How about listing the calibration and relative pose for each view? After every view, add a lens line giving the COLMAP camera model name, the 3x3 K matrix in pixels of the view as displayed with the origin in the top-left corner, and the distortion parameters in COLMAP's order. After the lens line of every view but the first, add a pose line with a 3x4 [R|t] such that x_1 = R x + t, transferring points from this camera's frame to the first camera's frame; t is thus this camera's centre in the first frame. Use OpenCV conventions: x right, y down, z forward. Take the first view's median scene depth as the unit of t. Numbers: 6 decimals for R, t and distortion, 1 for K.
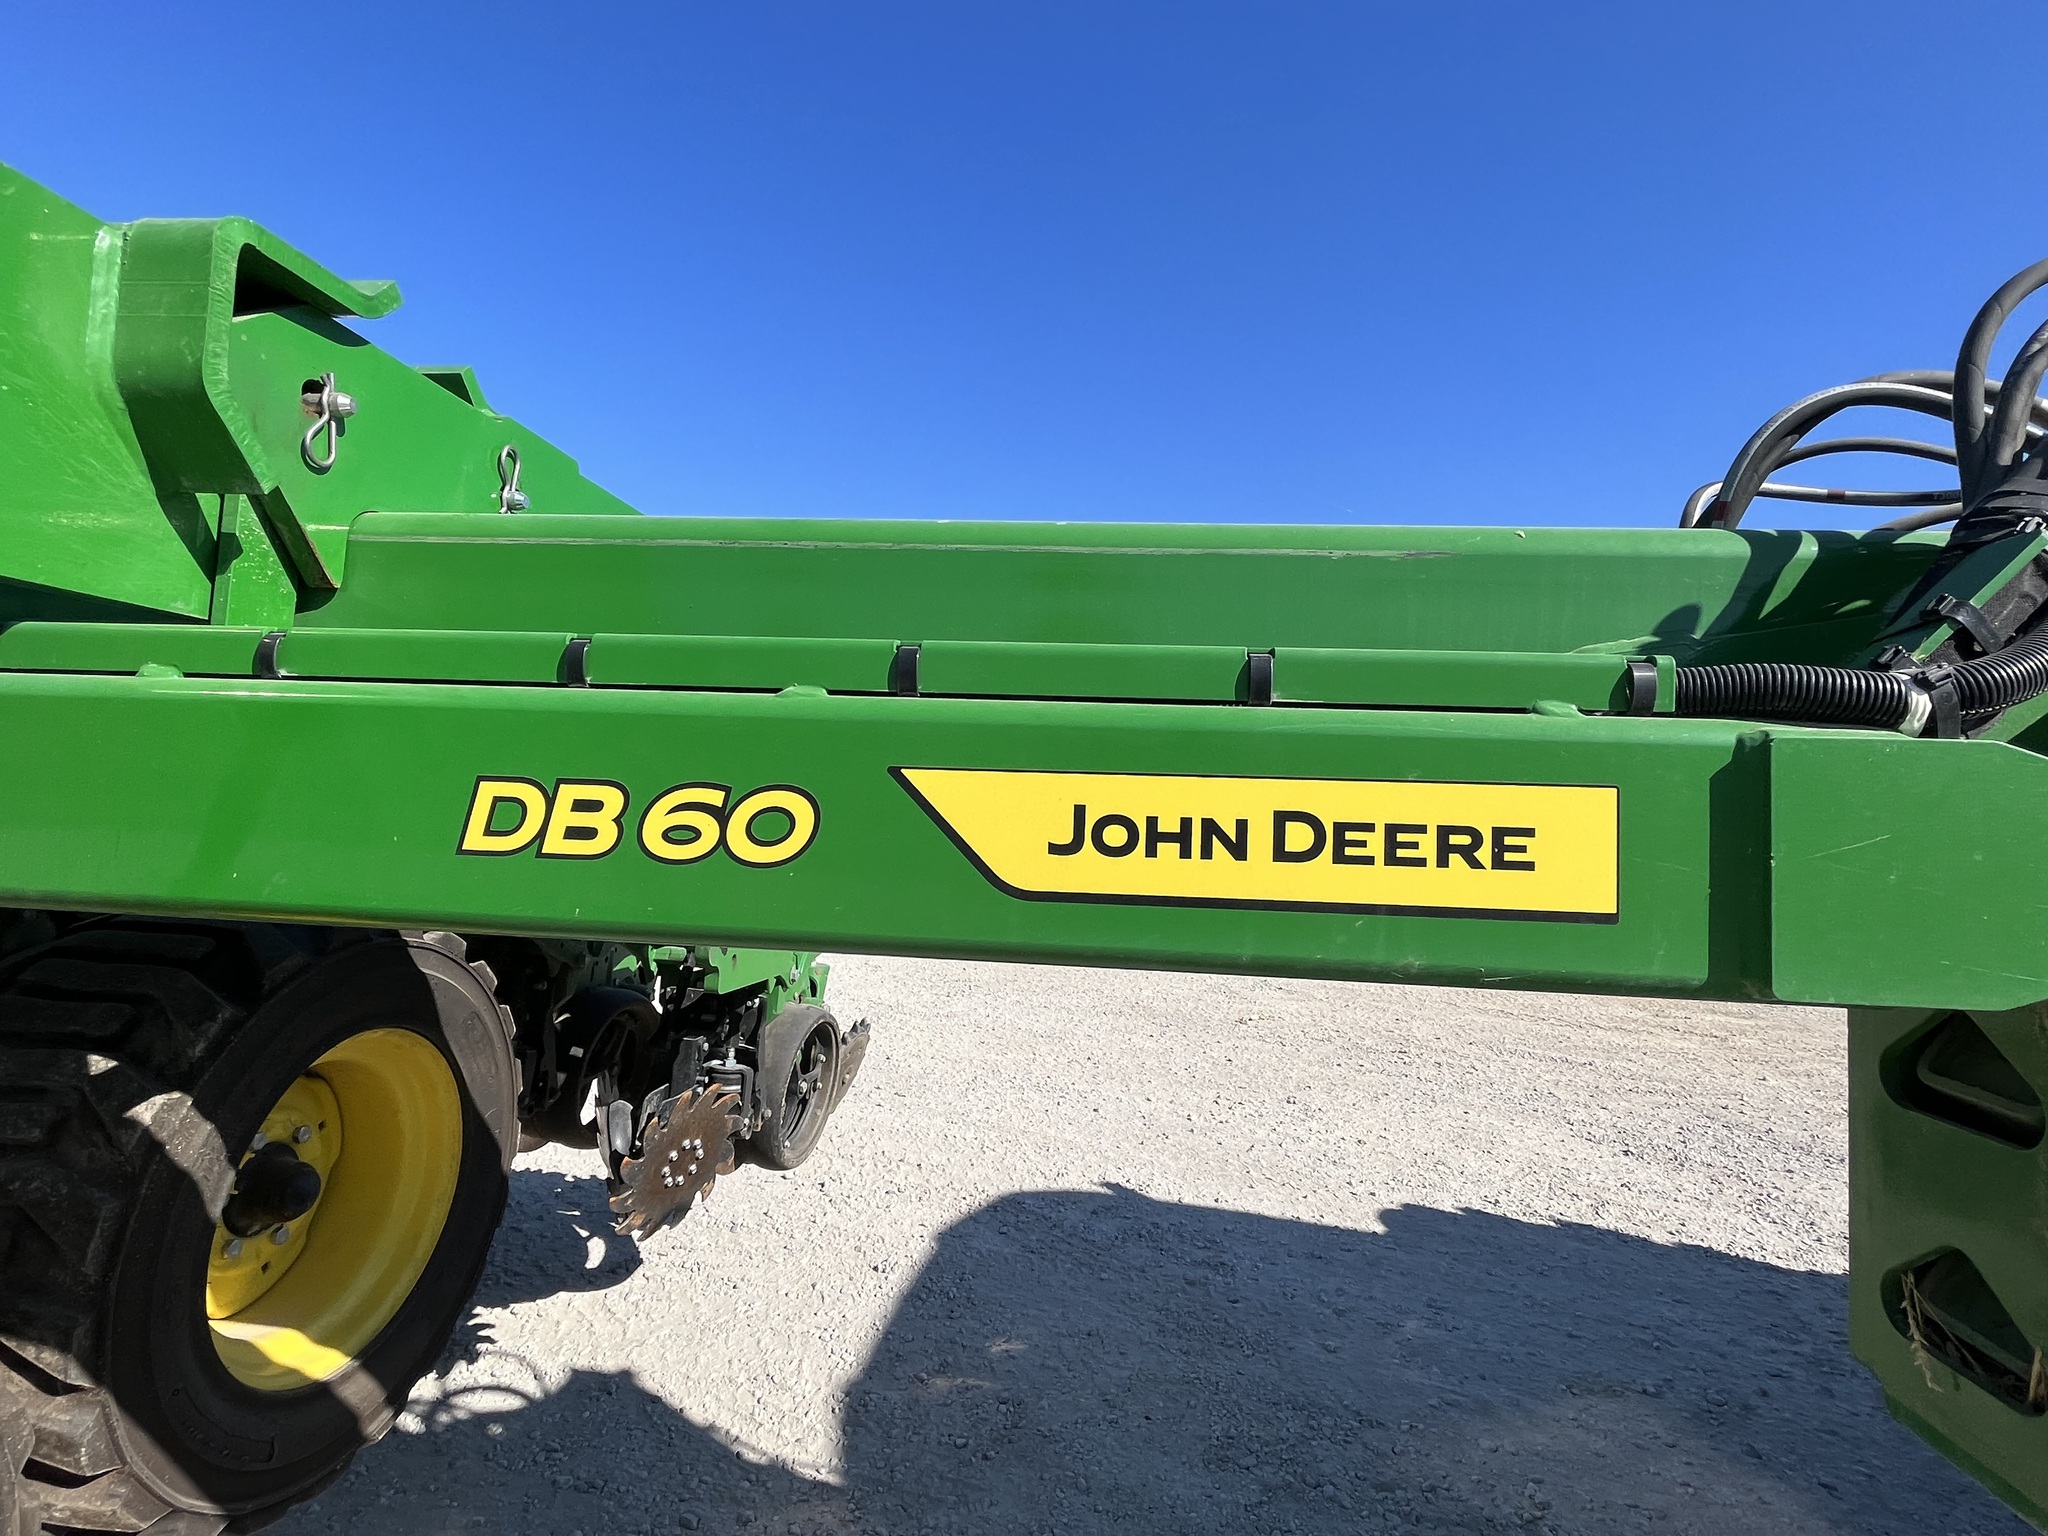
lens RADIAL K [[1001.6, 0, 1019.6], [0, 1001.6, 759.6], [0, 0, 1]] dist [-0.004427, 0.000487]
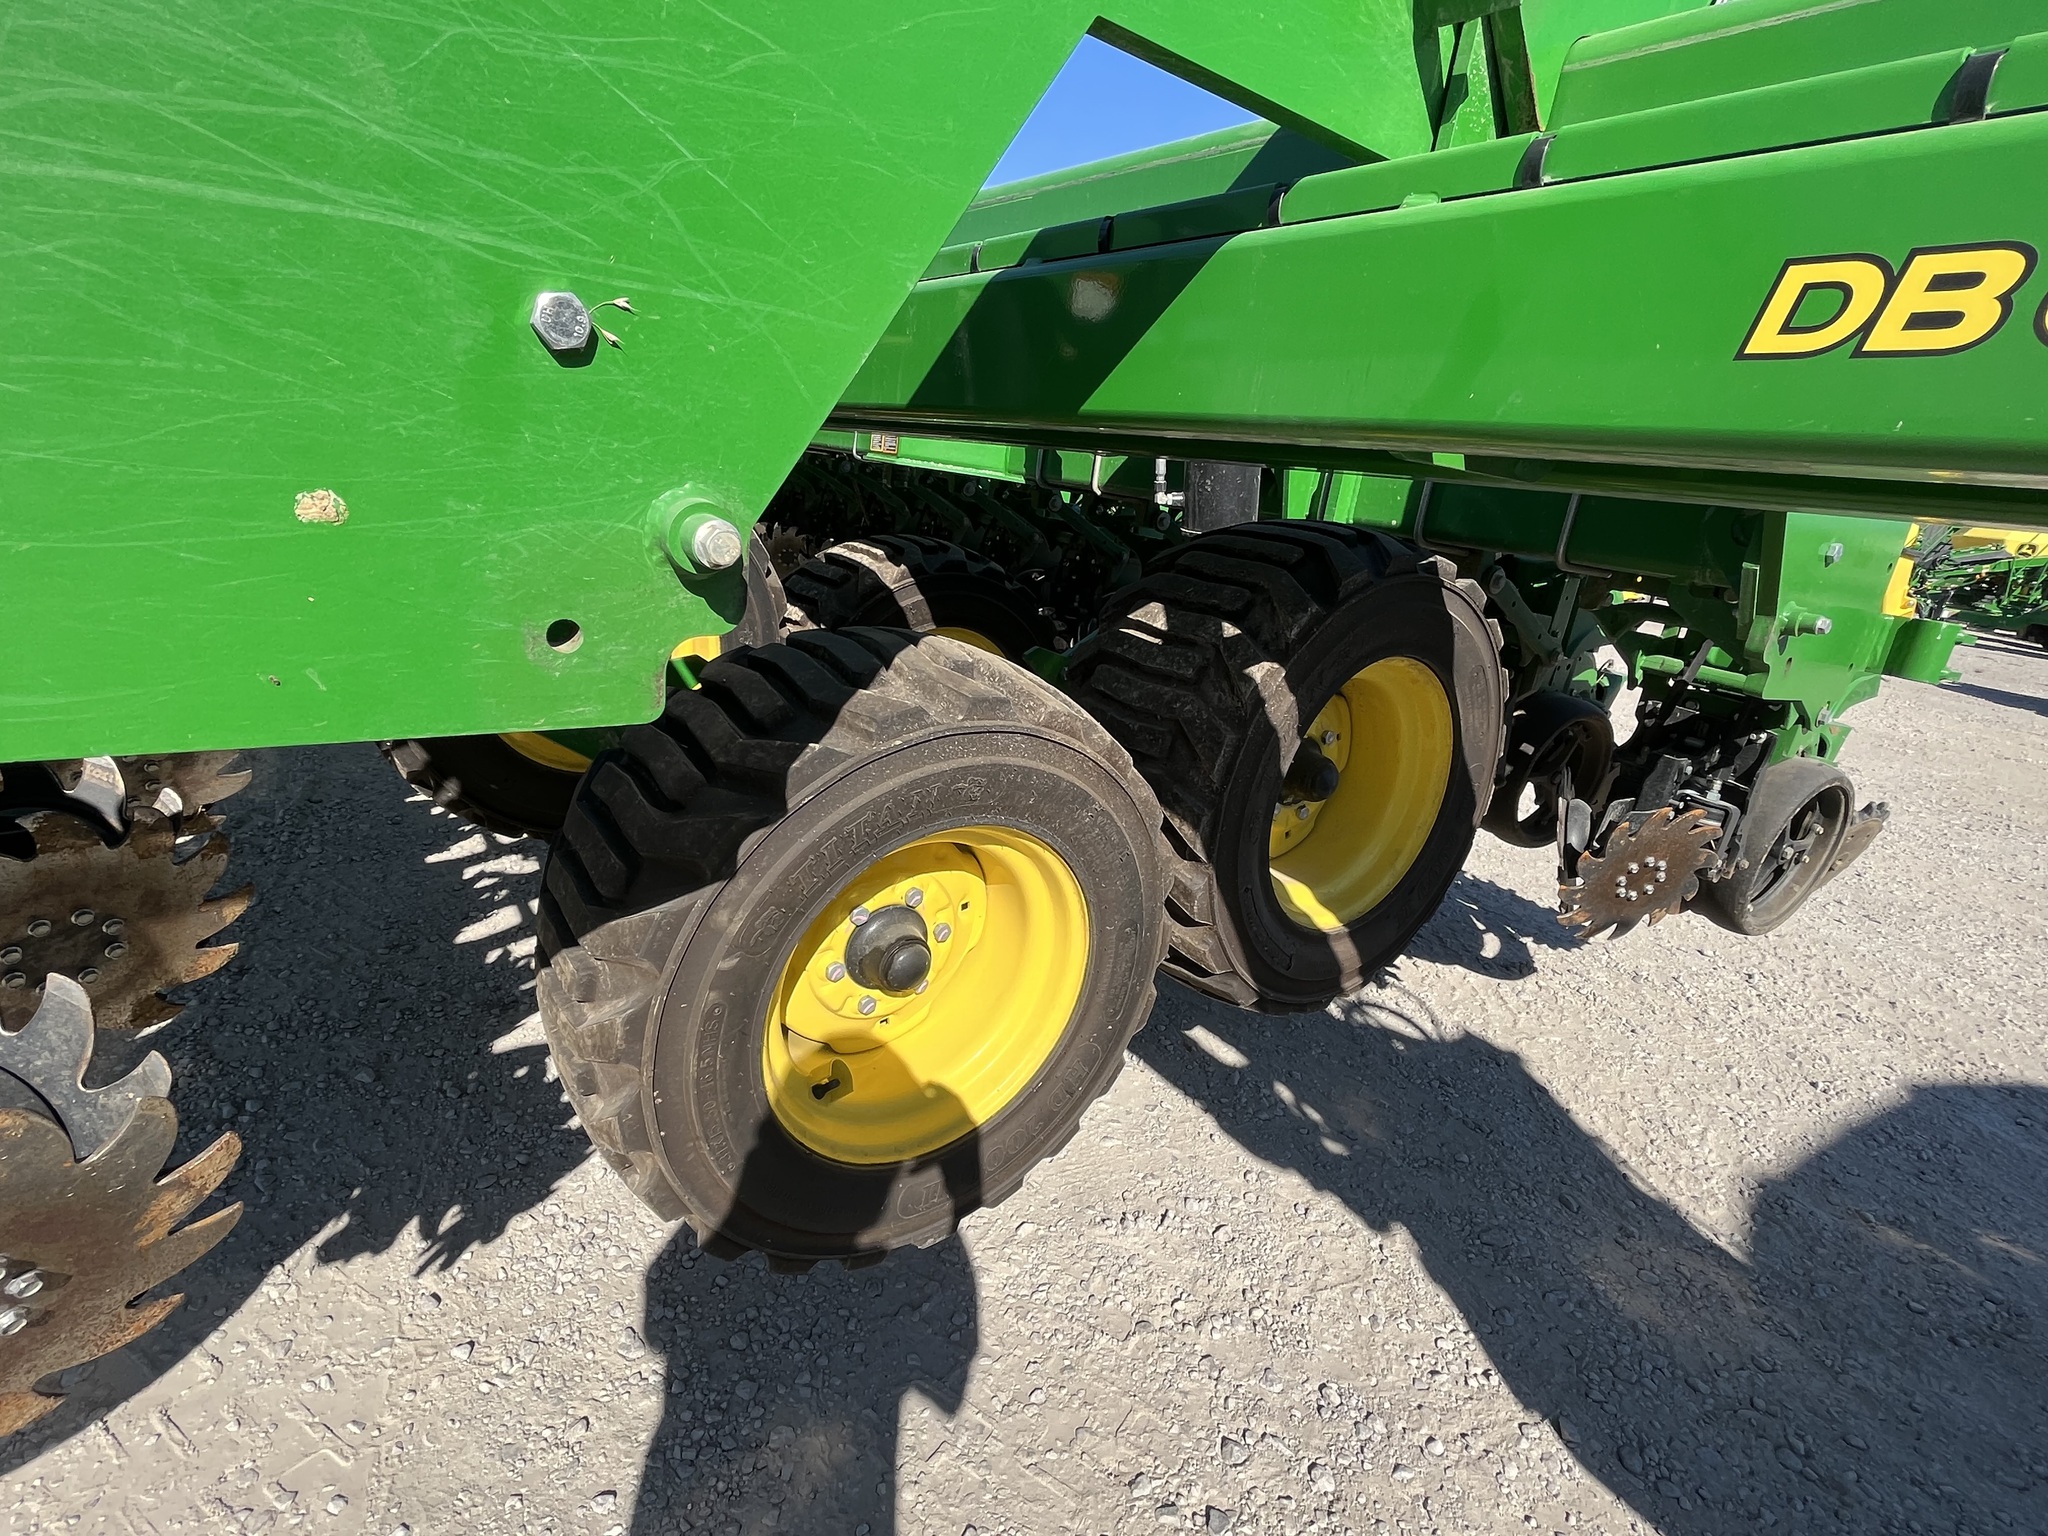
lens RADIAL K [[1001.6, 0, 1020.4], [0, 1001.6, 761.7], [0, 0, 1]] dist [-0.004427, 0.000487]
pose [[0.661443, 0.241932, -0.709903, -0.084082], [-0.052599, 0.959176, 0.277875, 0.068945], [0.748149, -0.146458, 0.647165, -0.026387]]
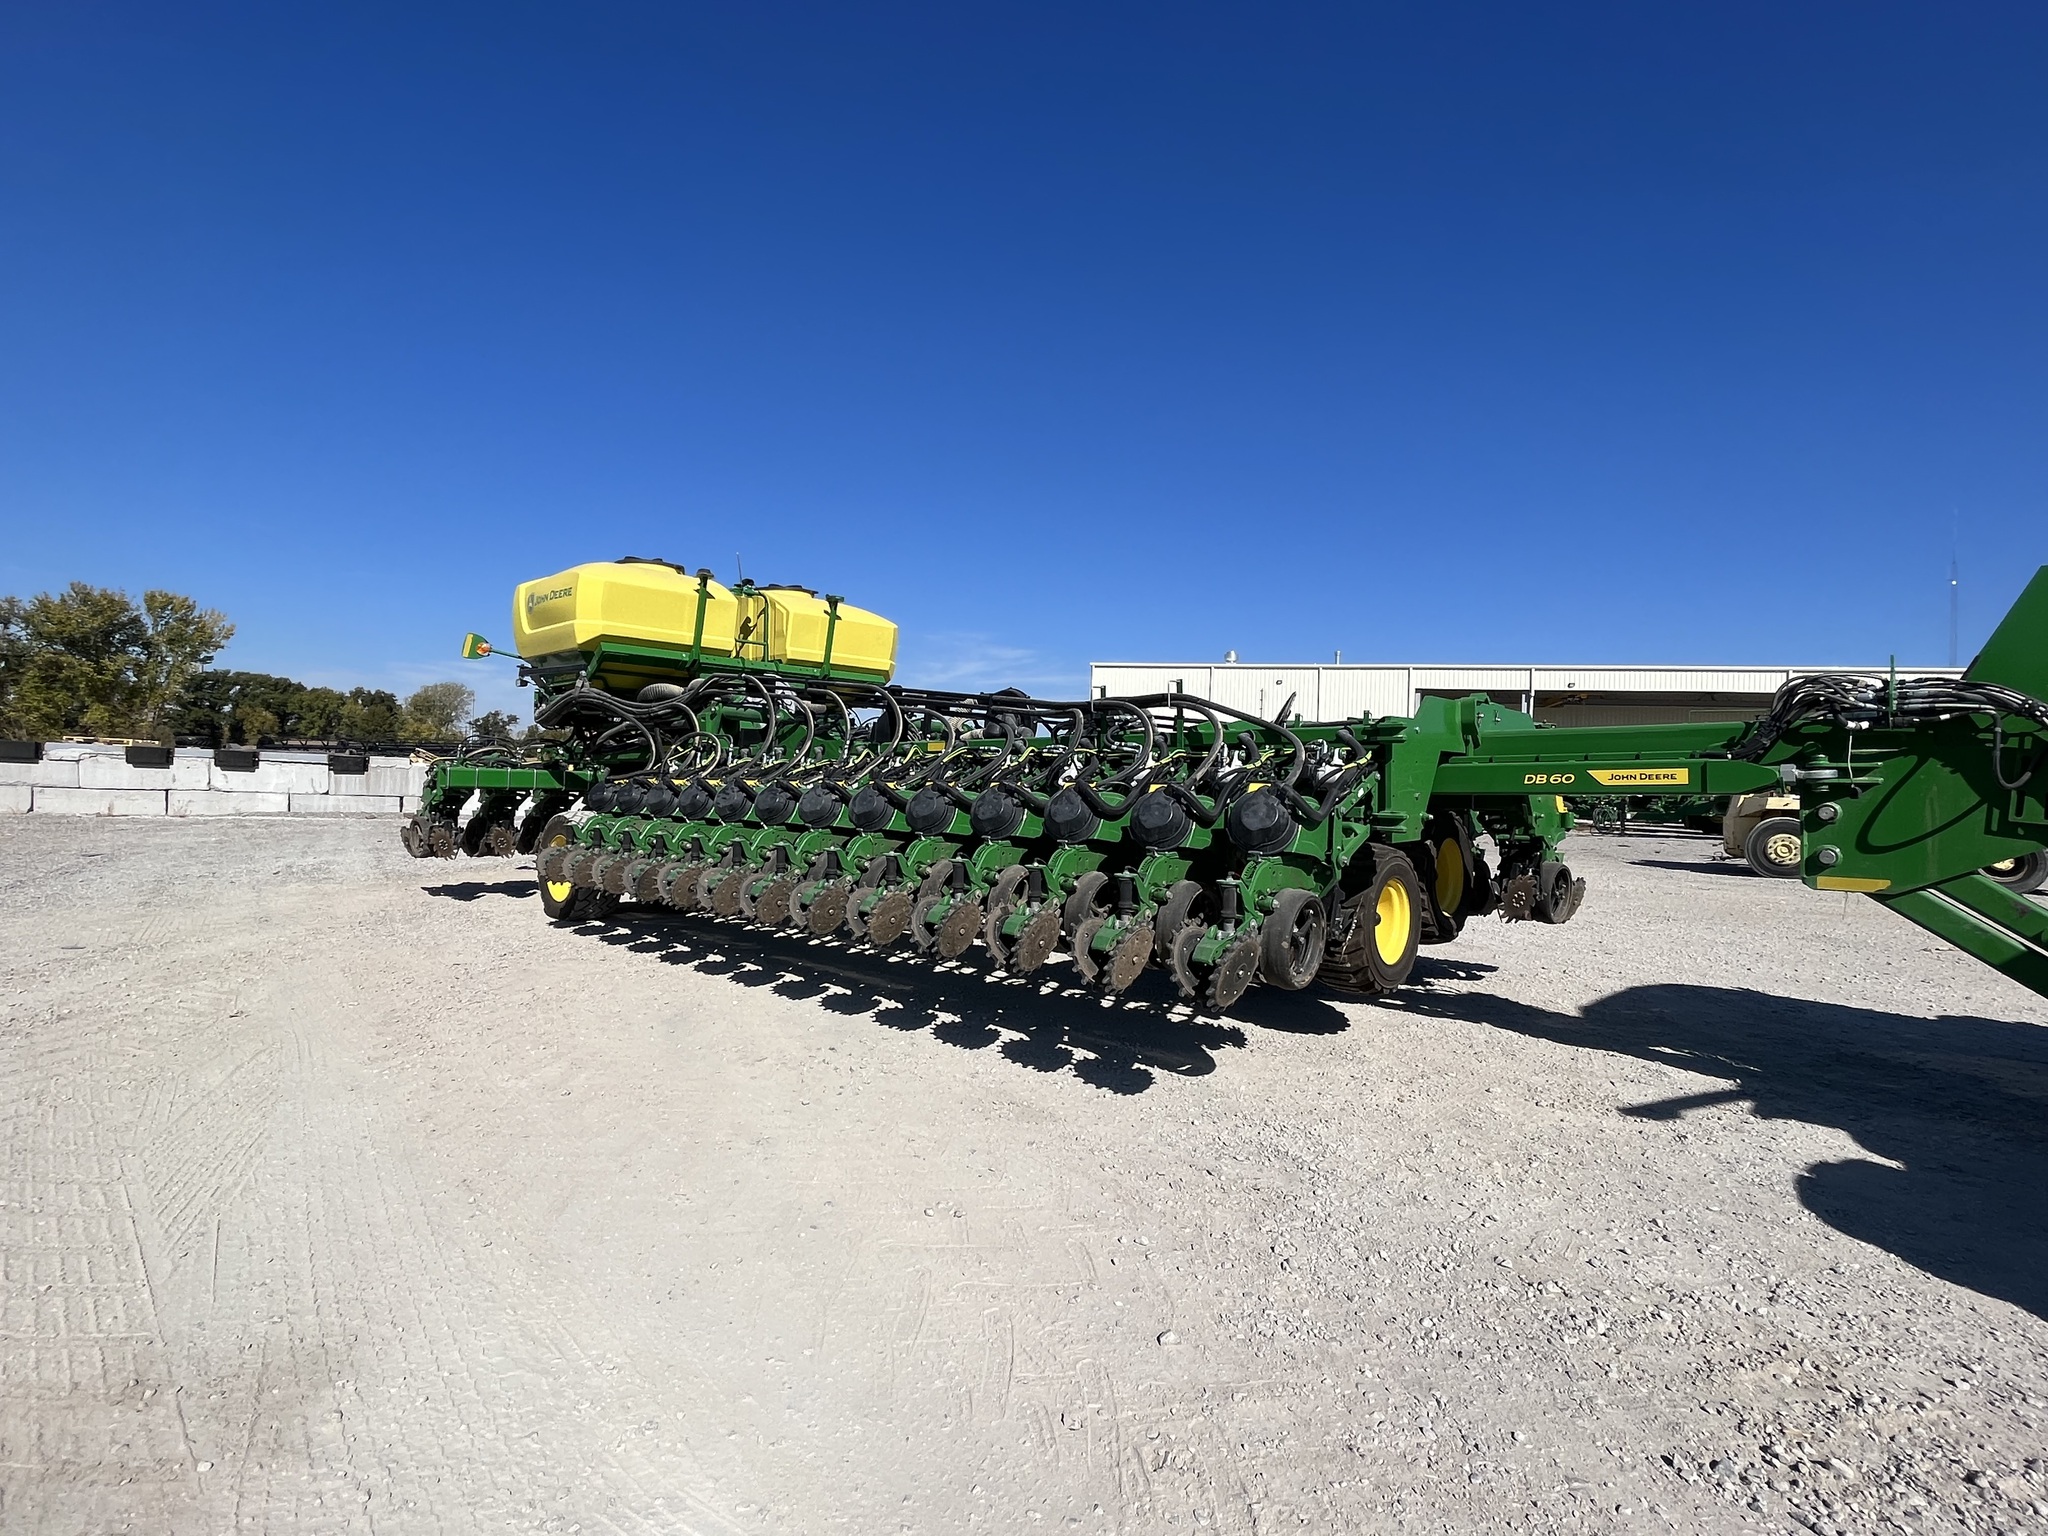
lens RADIAL K [[1001.6, 0, 1022.2], [0, 1001.6, 772.3], [0, 0, 1]] dist [-0.004427, 0.000487]
pose [[0.794398, -0.051527, -0.605208, 0.335398], [0.059031, 0.998228, -0.007504, -0.053816], [0.604522, -0.029765, 0.796032, -2.383056]]
